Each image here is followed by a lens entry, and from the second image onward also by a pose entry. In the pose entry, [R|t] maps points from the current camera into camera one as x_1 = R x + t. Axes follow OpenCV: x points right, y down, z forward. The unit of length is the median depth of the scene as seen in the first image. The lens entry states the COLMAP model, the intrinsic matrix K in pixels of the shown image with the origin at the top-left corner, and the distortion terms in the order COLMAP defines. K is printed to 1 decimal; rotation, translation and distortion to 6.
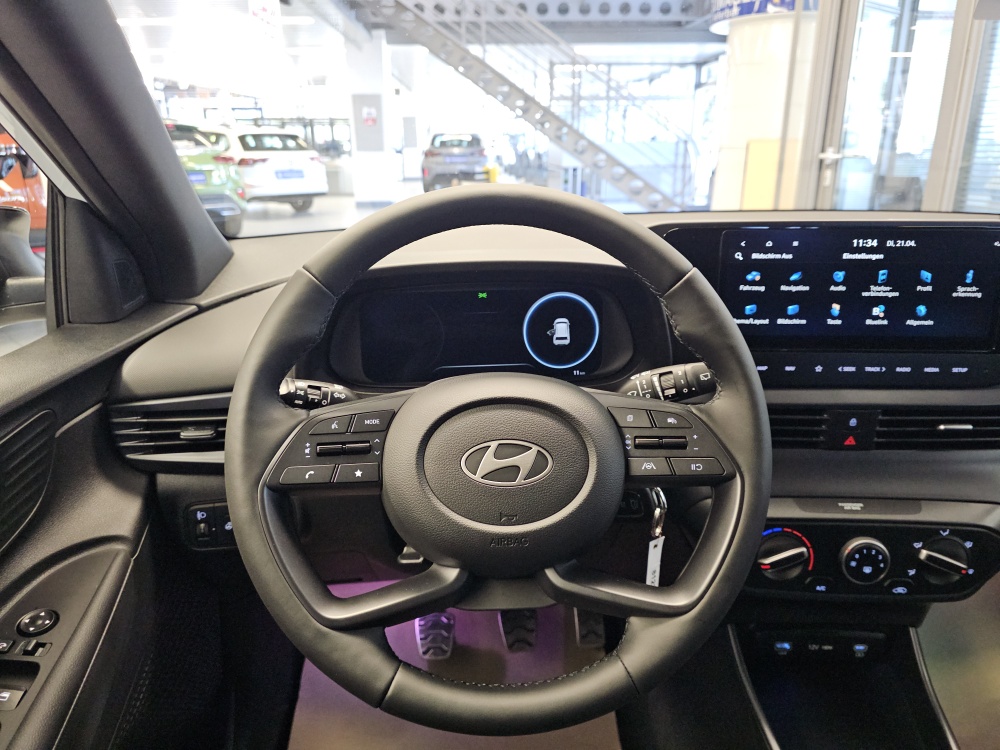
lens RADIAL K [[677.8, 0, 500.3], [0, 677.8, 356.9], [0, 0, 1]] dist [0.056094, -0.063244]
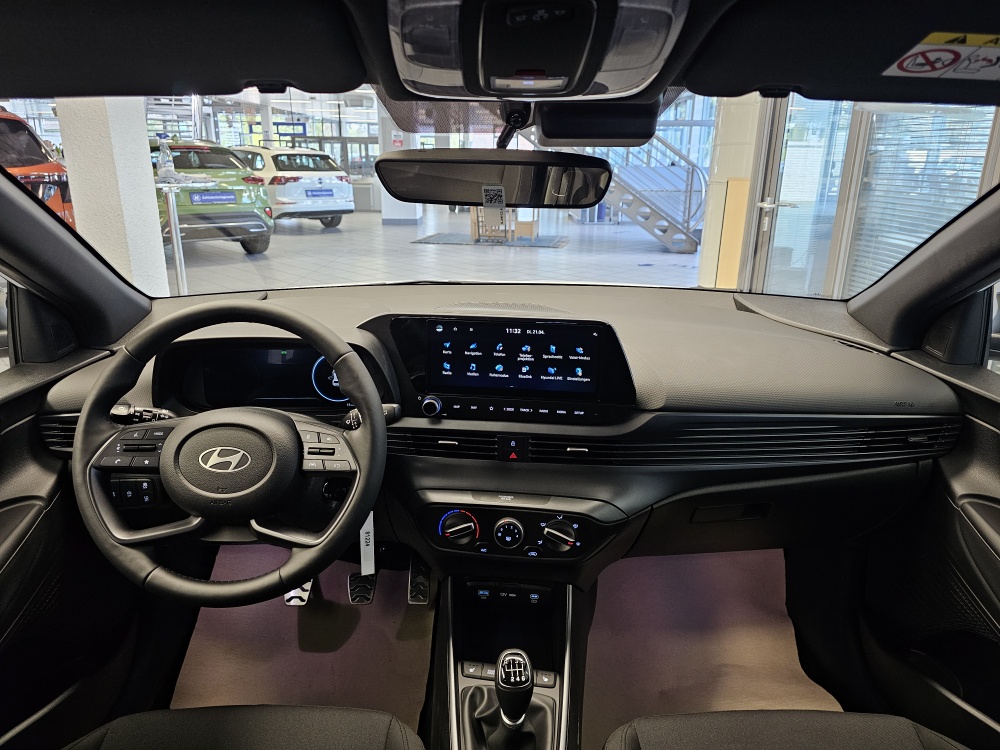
lens RADIAL K [[677.8, 0, 506.3], [0, 677.8, 357.5], [0, 0, 1]] dist [0.056094, -0.063244]
pose [[0.998321, 0.033348, -0.047368, 0.576631], [-0.034146, 0.999286, -0.016149, -0.076141], [0.046796, 0.017739, 0.998747, -0.545137]]
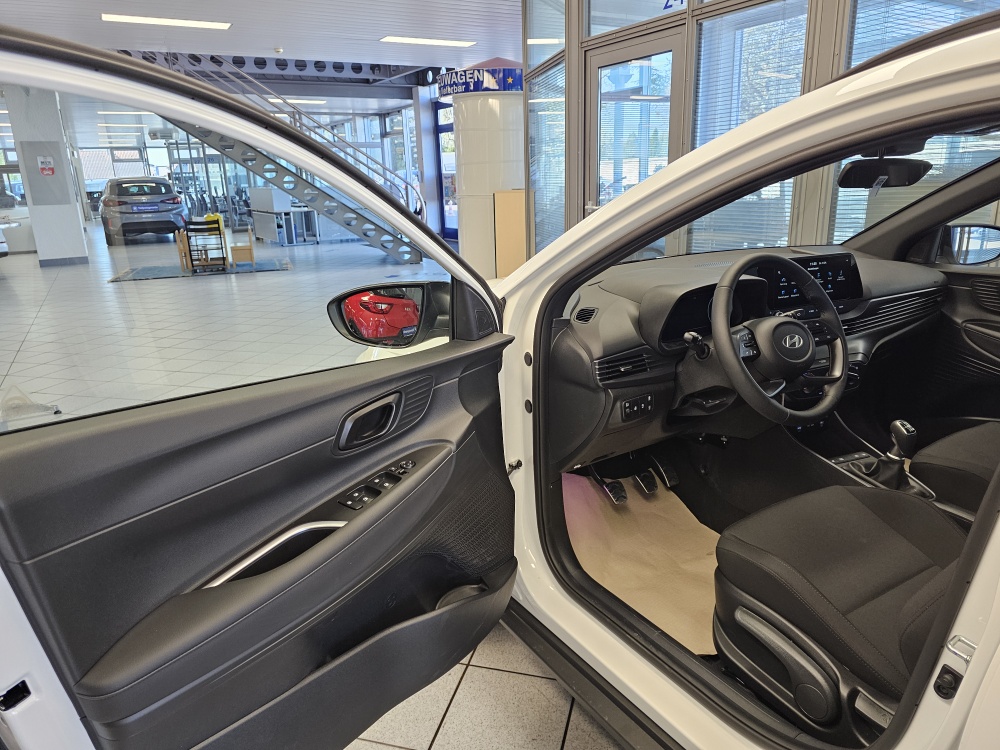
lens RADIAL K [[677.8, 0, 497.4], [0, 677.8, 369.7], [0, 0, 1]] dist [0.056094, -0.063244]
pose [[0.884892, -0.143606, 0.443107, -1.789228], [0.157955, 0.987436, 0.004579, 0.037683], [-0.438198, 0.065939, 0.896457, -0.831226]]
